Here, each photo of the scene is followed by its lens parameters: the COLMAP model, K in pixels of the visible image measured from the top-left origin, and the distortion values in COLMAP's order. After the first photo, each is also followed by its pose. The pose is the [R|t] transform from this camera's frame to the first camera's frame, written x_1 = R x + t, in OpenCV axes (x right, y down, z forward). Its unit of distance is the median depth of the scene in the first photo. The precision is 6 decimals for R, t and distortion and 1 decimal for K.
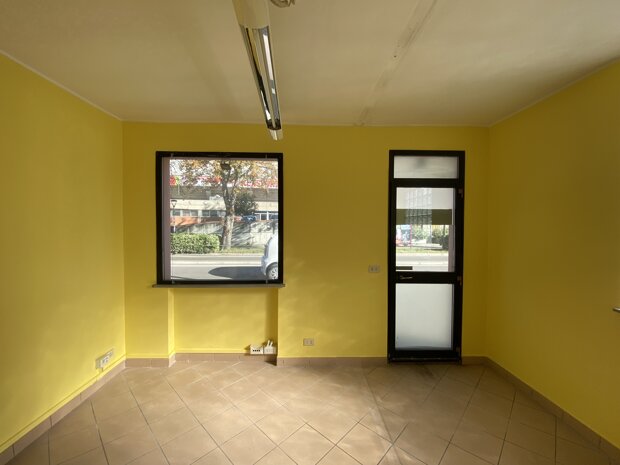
lens RADIAL K [[250.8, 0, 308.5], [0, 250.8, 231.4], [0, 0, 1]] dist [0.047416, -0.035592]
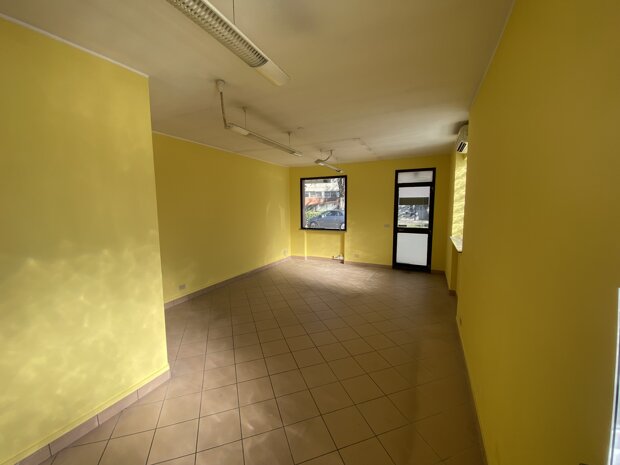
lens RADIAL K [[250.8, 0, 308.5], [0, 250.8, 231.4], [0, 0, 1]] dist [0.047416, -0.035592]
pose [[0.891400, 0.037528, -0.451661, 0.642203], [0.002369, 0.996166, 0.087446, 0.003996], [0.453211, -0.079020, 0.887894, -1.253296]]
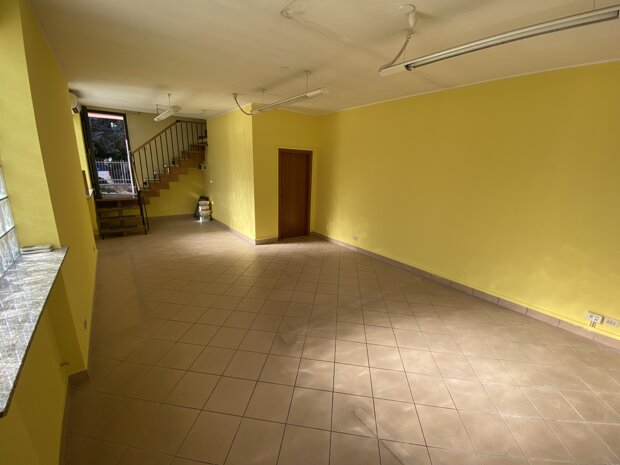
lens RADIAL K [[250.8, 0, 308.5], [0, 250.8, 231.4], [0, 0, 1]] dist [0.047416, -0.035592]
pose [[-0.810041, 0.119747, -0.574016, 0.599139], [-0.046289, 0.962812, 0.266176, -0.045518], [0.584544, 0.242184, -0.774374, 0.869041]]
